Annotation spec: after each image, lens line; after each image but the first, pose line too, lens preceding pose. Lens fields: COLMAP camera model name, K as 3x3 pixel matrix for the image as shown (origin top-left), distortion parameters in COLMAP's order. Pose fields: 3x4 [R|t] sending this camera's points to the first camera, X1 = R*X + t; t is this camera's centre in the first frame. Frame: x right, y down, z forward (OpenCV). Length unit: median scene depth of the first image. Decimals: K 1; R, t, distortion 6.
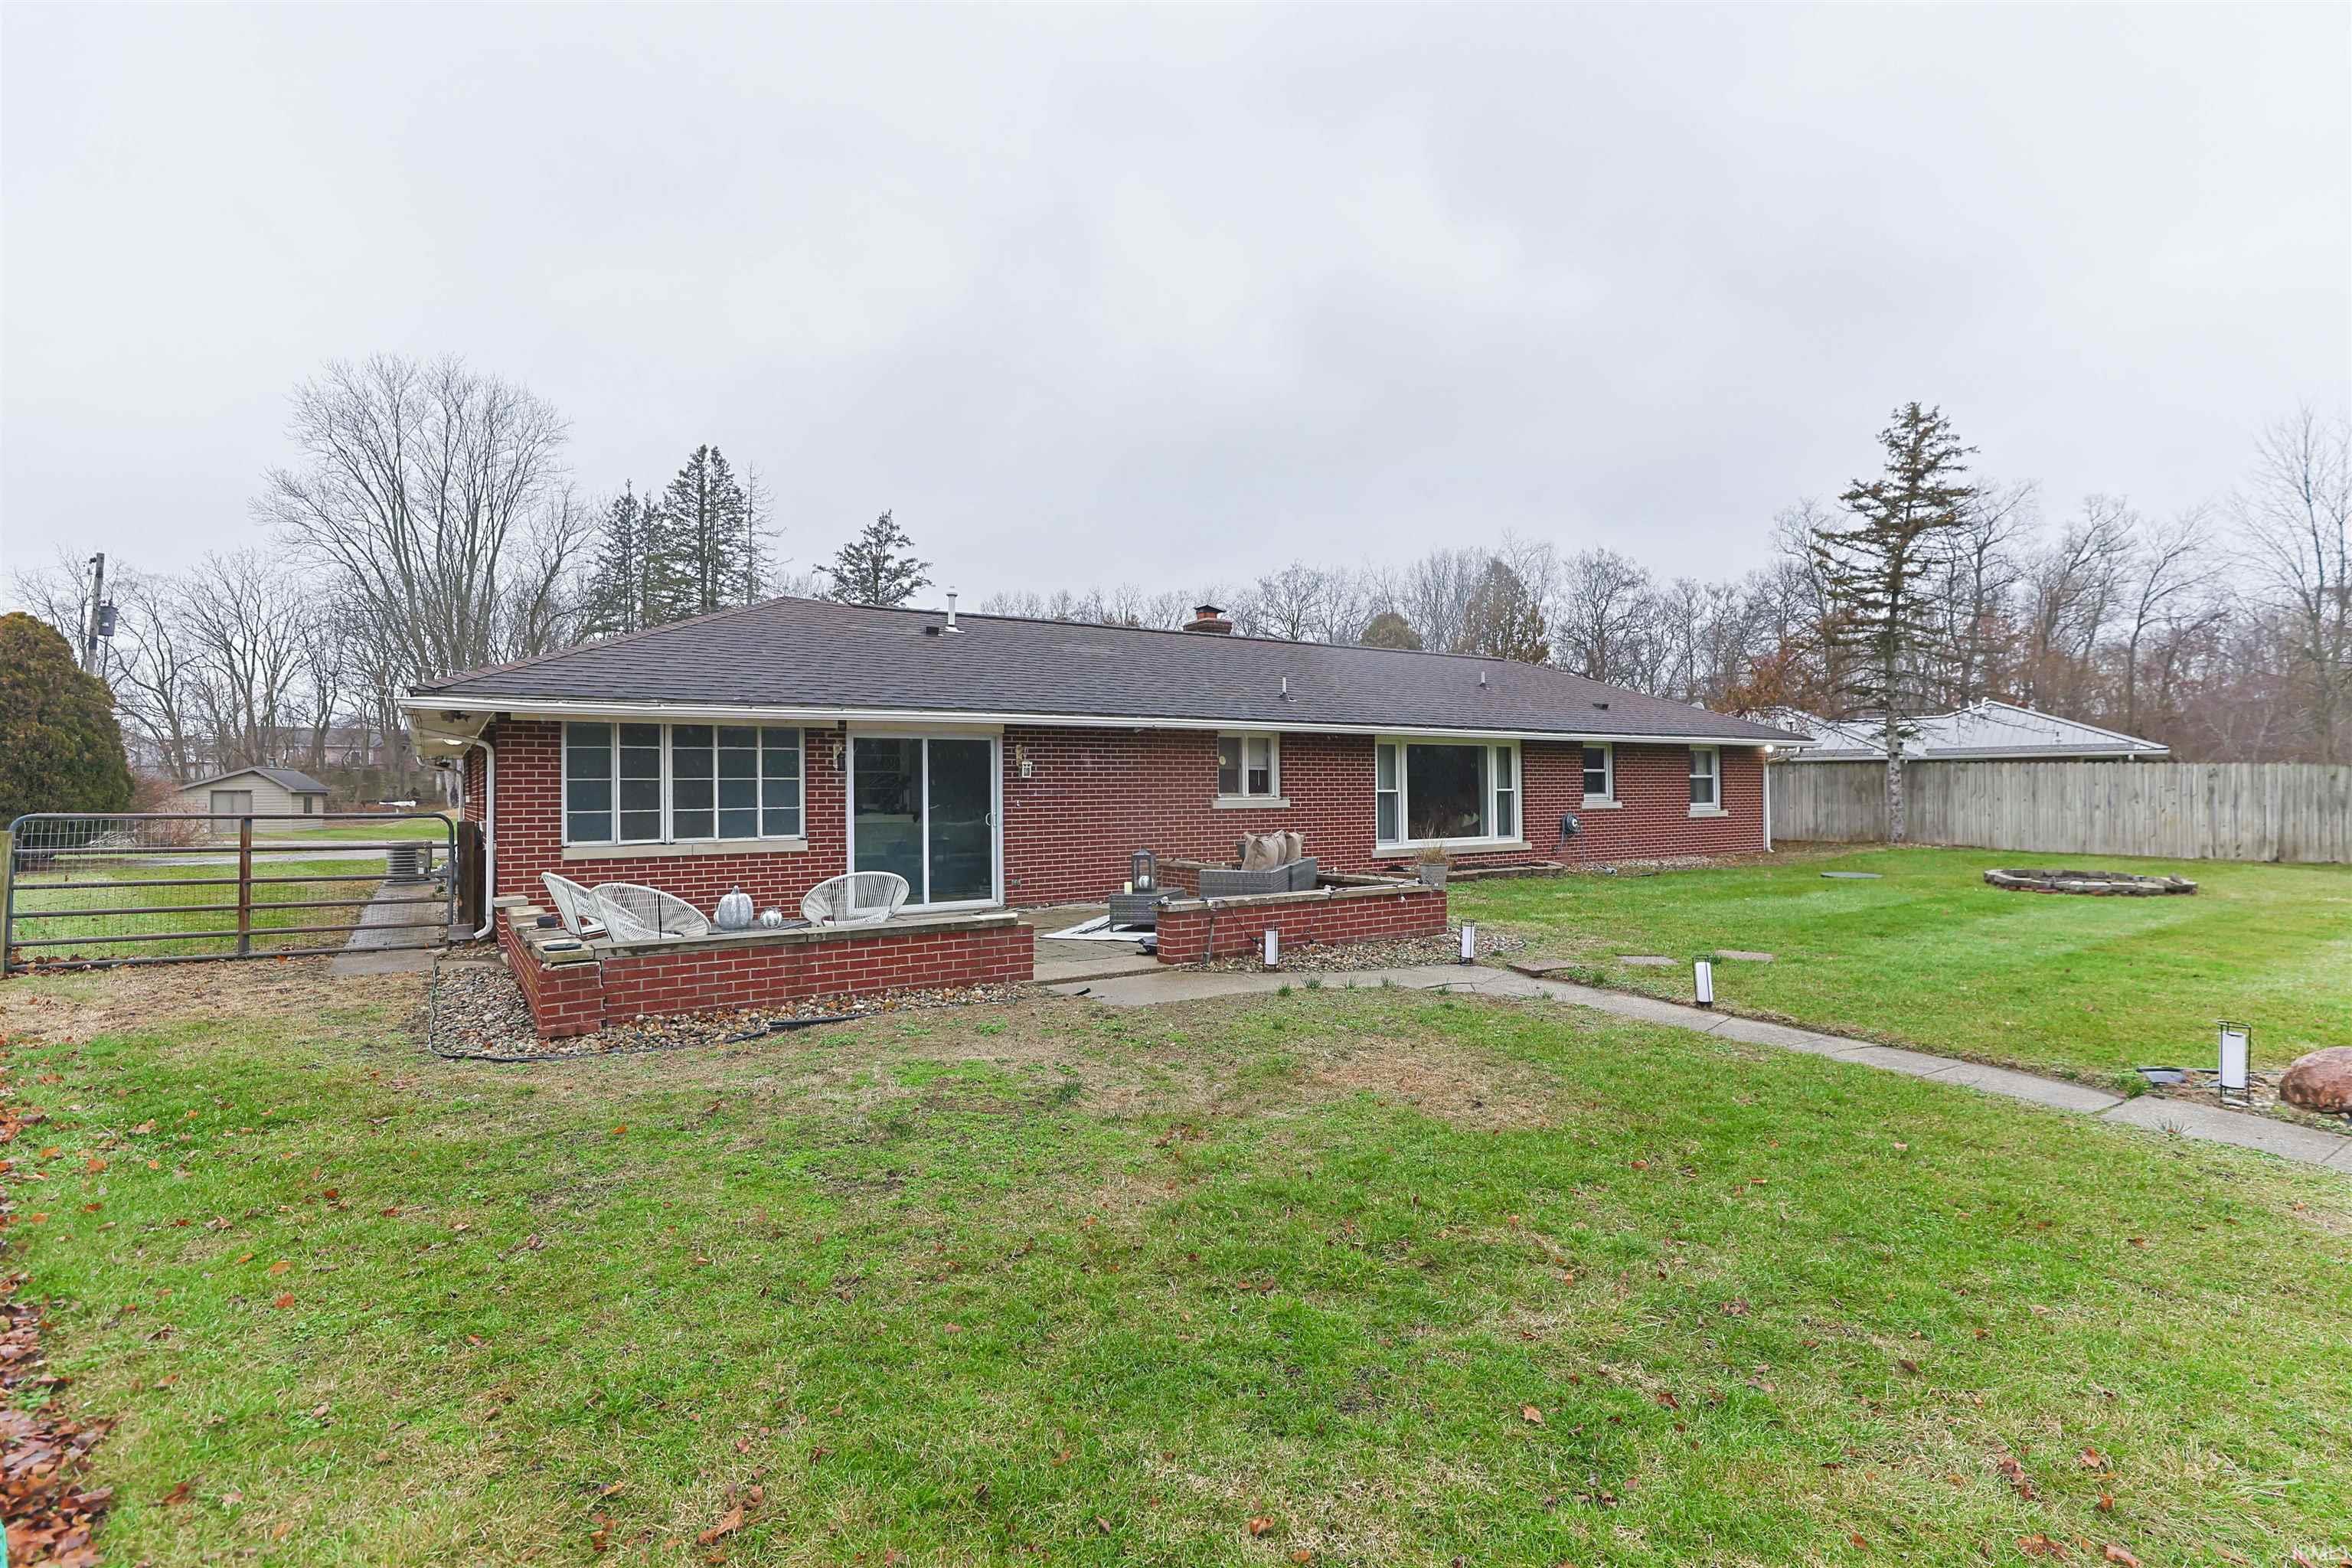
lens RADIAL K [[1146.8, 0, 1198.9], [0, 1146.8, 788.0], [0, 0, 1]] dist [-0.021425, 0.012925]
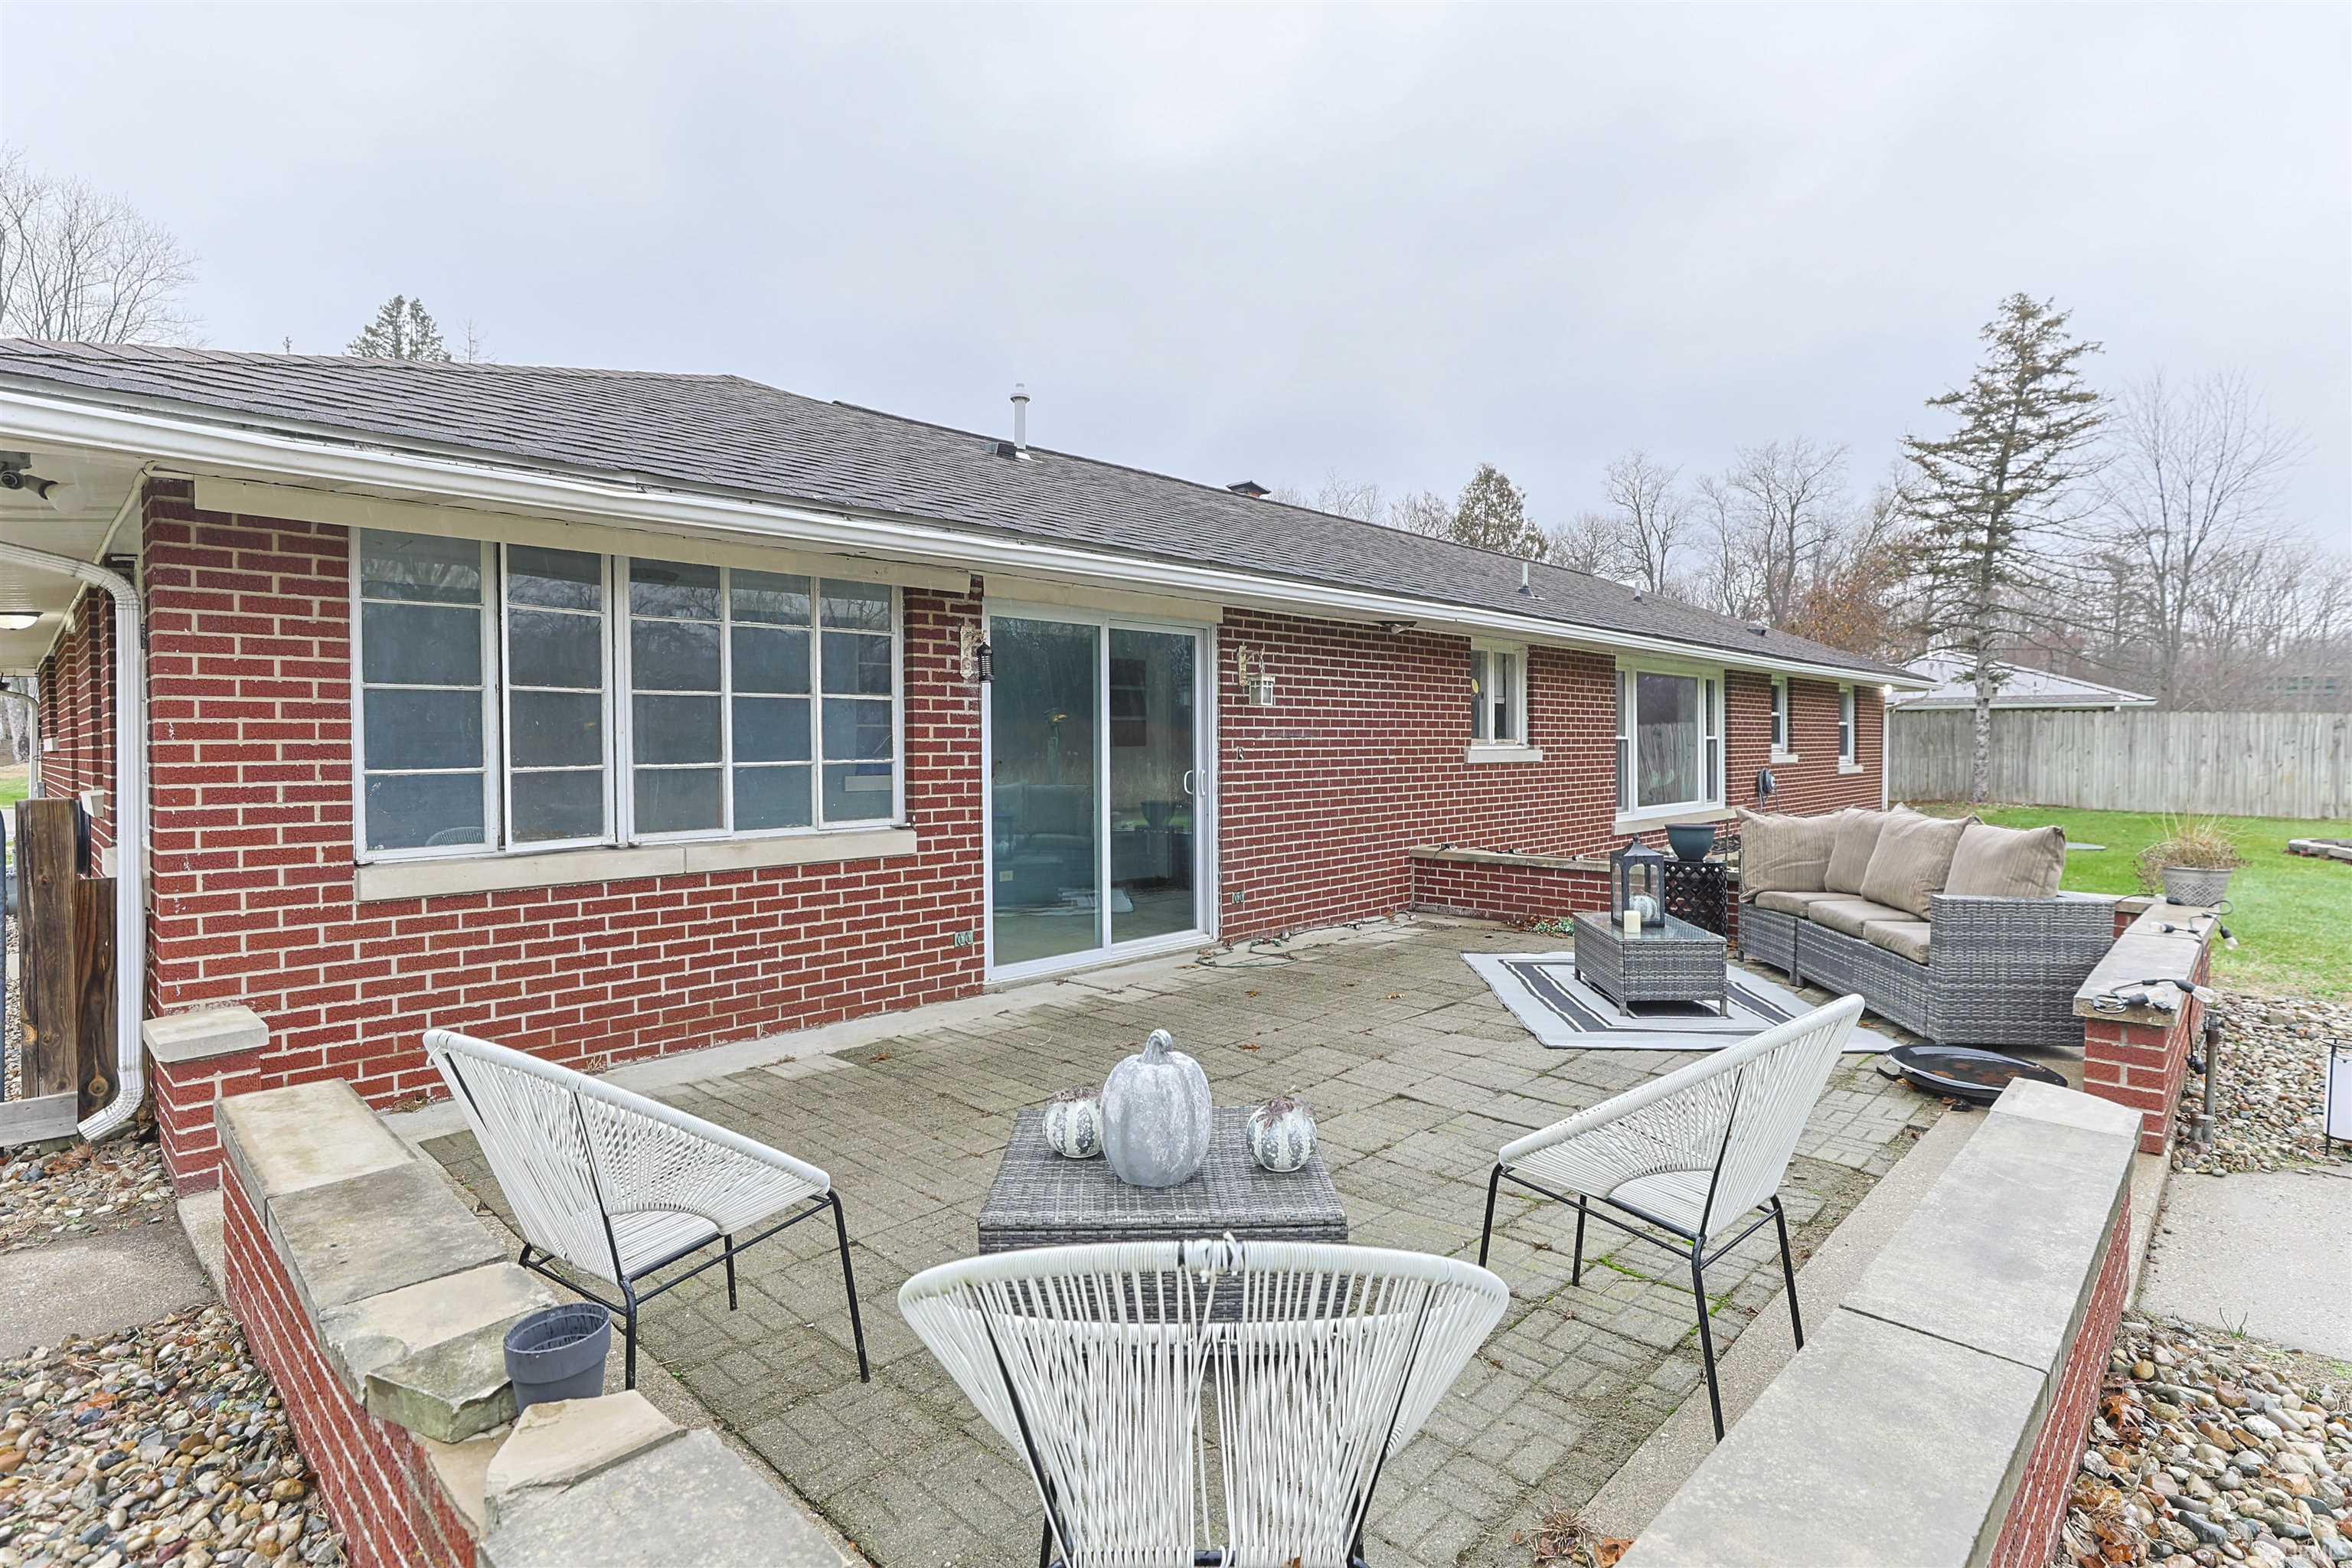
lens RADIAL K [[1146.8, 0, 1171.6], [0, 1146.8, 768.5], [0, 0, 1]] dist [-0.021425, 0.012925]
pose [[0.978106, -0.000819, 0.208105, -0.199672], [-0.003955, 0.999739, 0.022523, 0.005564], [-0.208069, -0.022853, 0.977847, 0.309965]]
